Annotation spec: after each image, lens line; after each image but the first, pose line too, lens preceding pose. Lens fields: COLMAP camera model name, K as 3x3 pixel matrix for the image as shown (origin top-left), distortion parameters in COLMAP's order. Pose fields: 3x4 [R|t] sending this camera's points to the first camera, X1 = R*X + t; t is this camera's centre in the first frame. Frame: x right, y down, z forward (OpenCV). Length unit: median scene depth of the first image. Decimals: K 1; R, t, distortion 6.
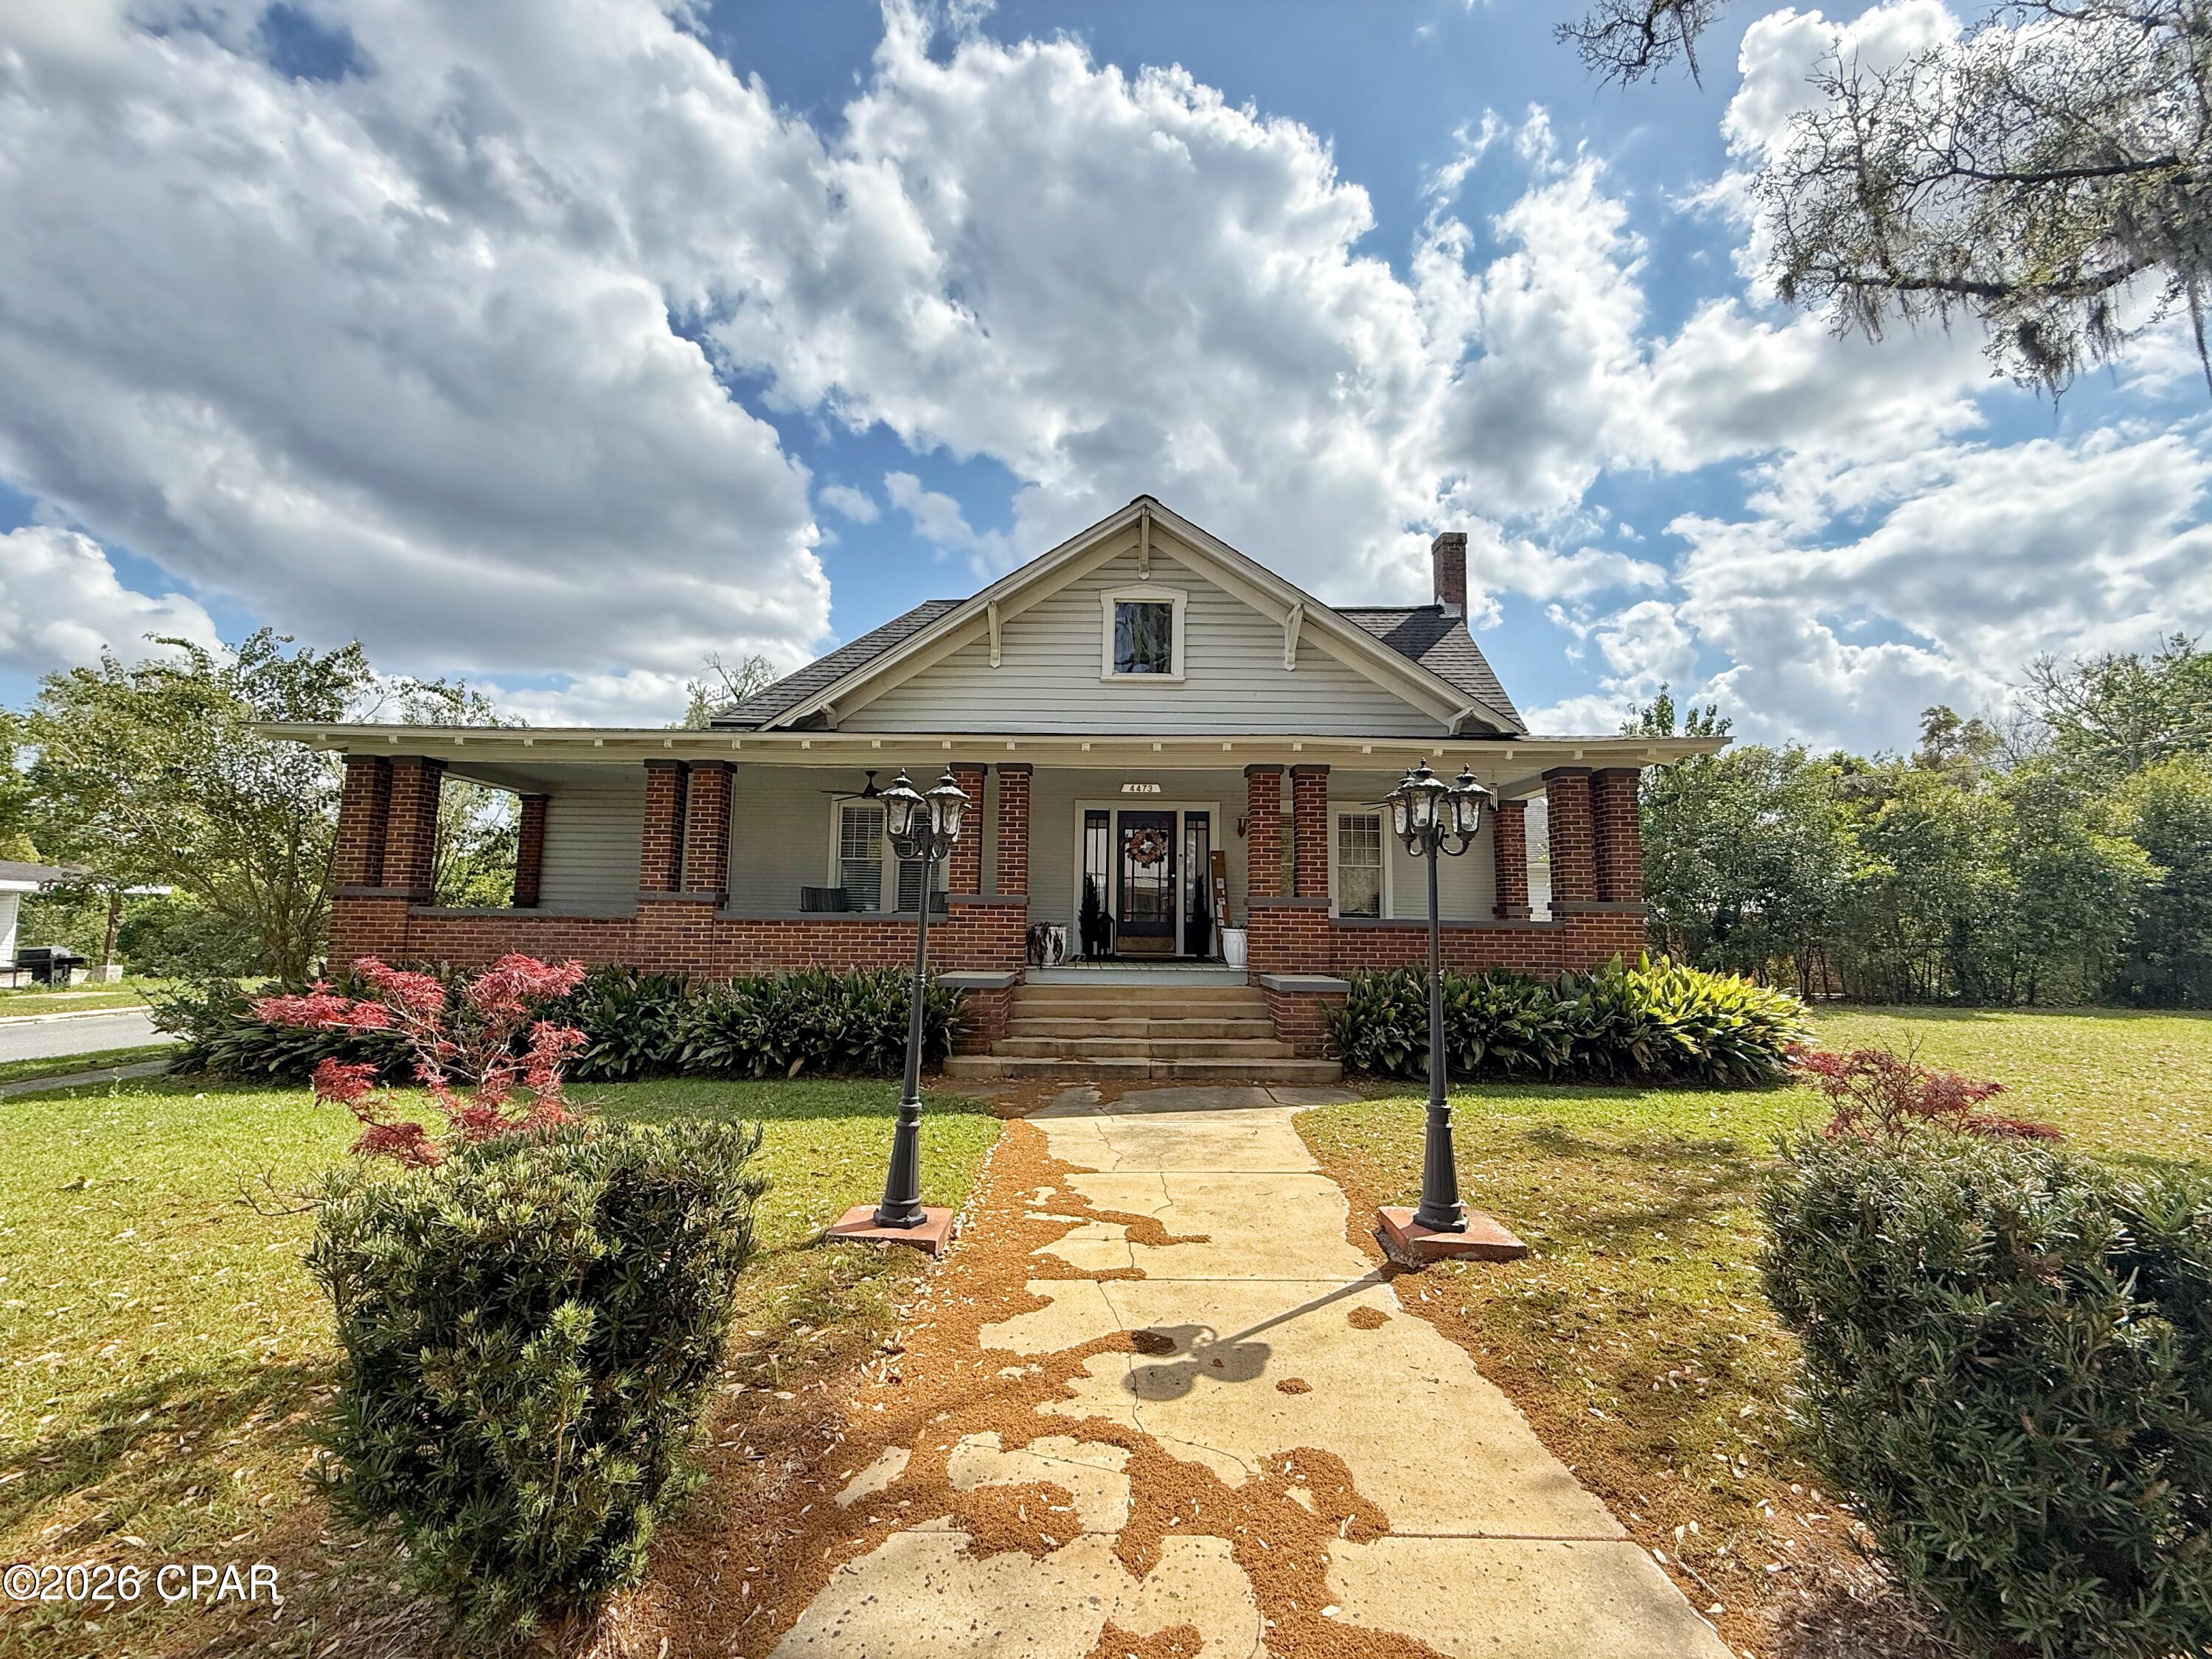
lens RADIAL K [[884.3, 0, 1113.6], [0, 884.3, 830.5], [0, 0, 1]] dist [-0.002977, 0.000986]
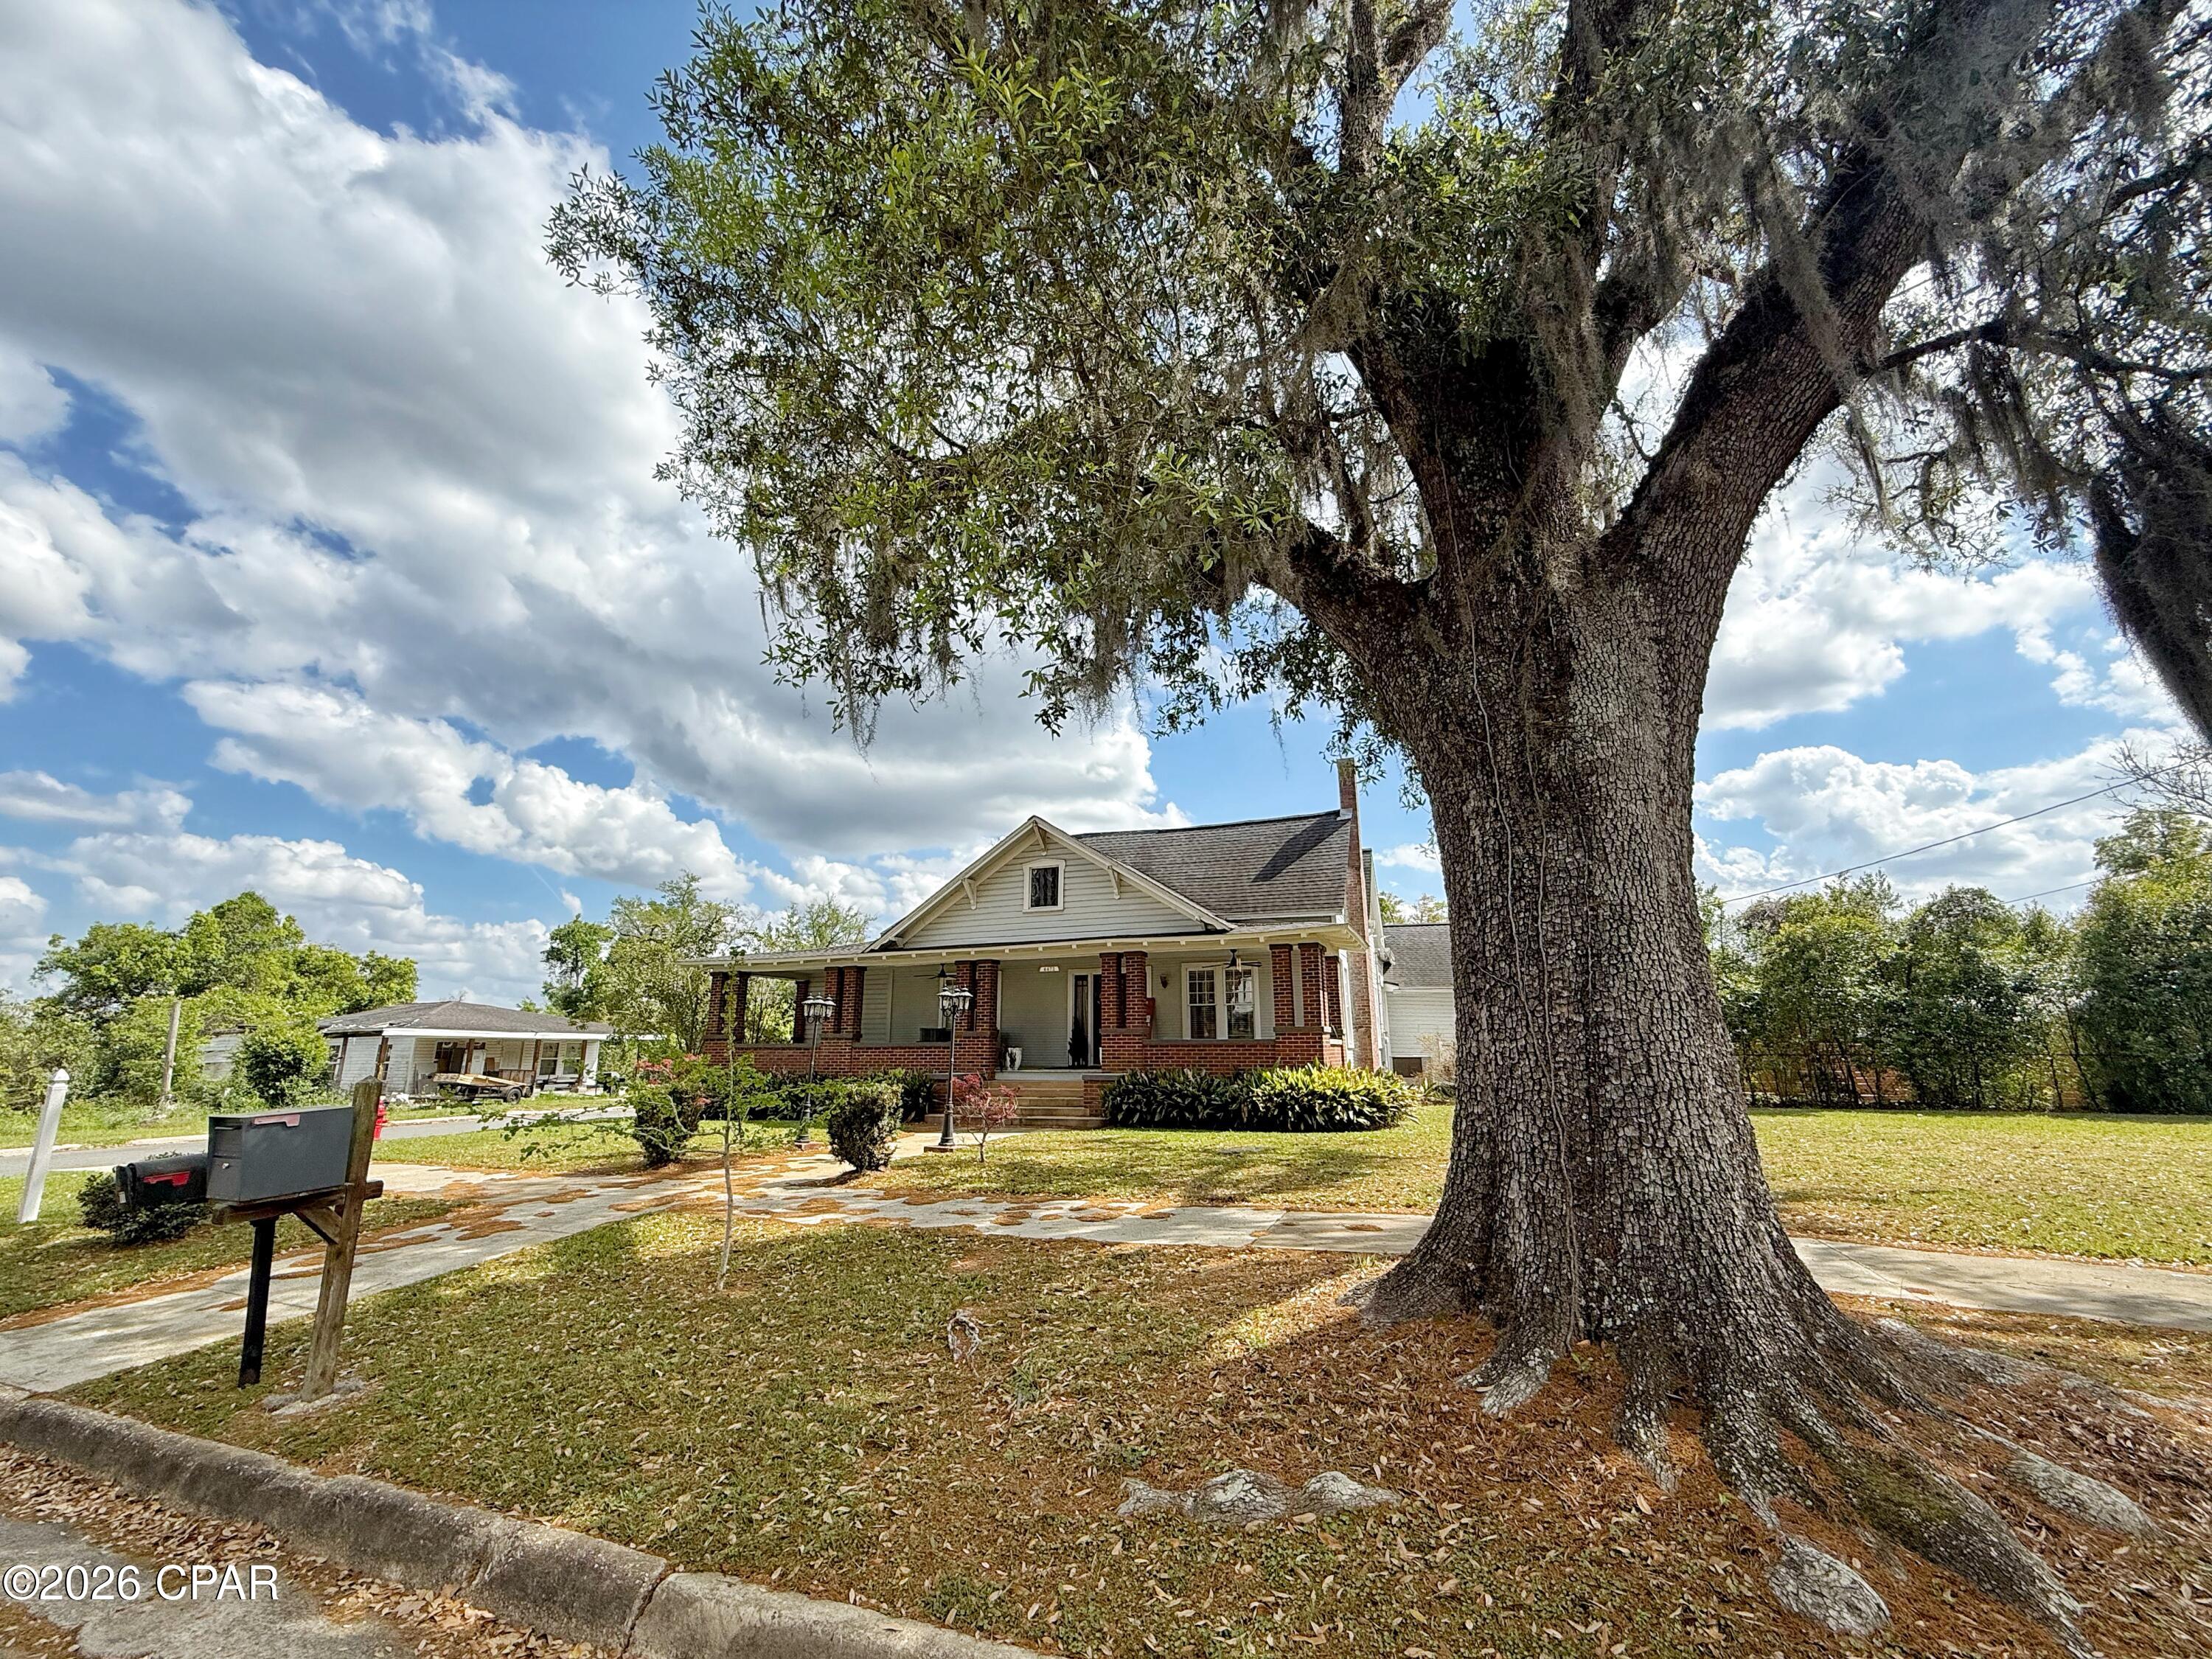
lens RADIAL K [[884.3, 0, 1114.0], [0, 884.3, 834.5], [0, 0, 1]] dist [-0.002977, 0.000986]
pose [[0.930372, -0.103581, -0.351680, 0.824803], [0.054200, 0.987578, -0.147487, -0.045363], [0.362588, 0.118156, 0.924429, -0.668923]]
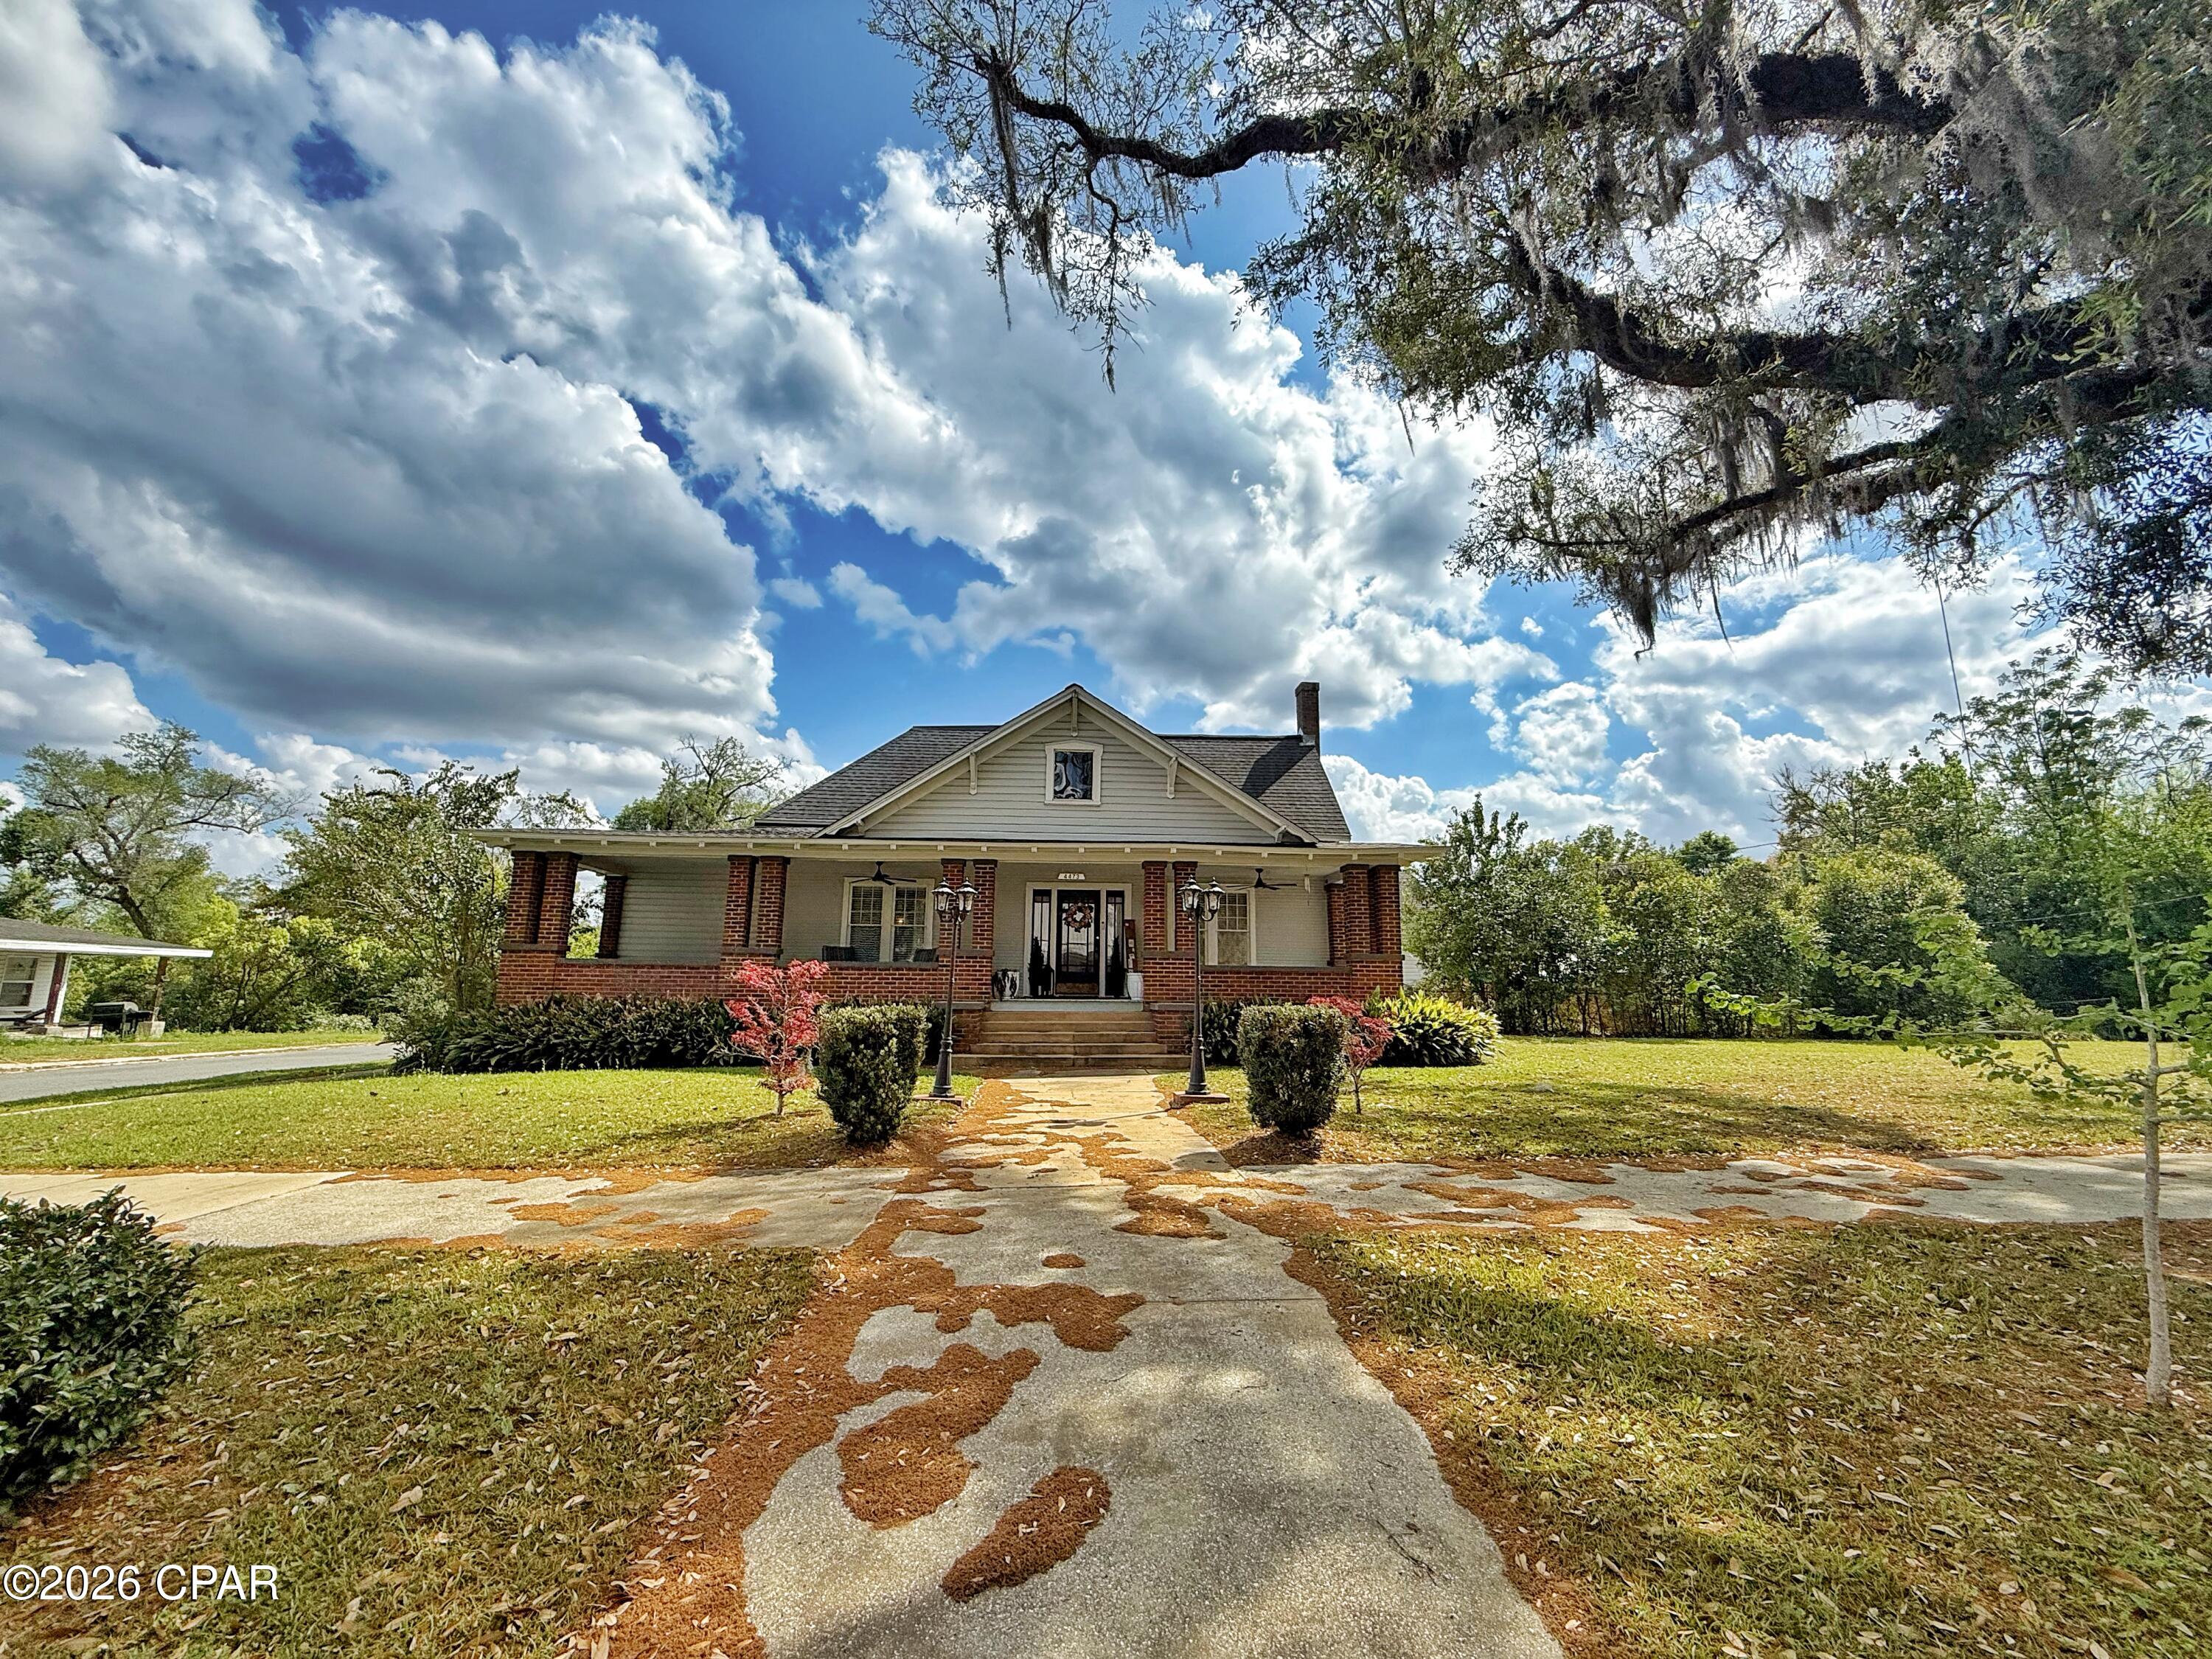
lens RADIAL K [[884.3, 0, 1118.1], [0, 884.3, 839.9], [0, 0, 1]] dist [-0.002977, 0.000986]
pose [[0.997915, 0.006906, 0.064164, 0.013508], [-0.002525, 0.997675, -0.068107, -0.008532], [-0.064486, 0.067803, 0.995613, -0.476248]]
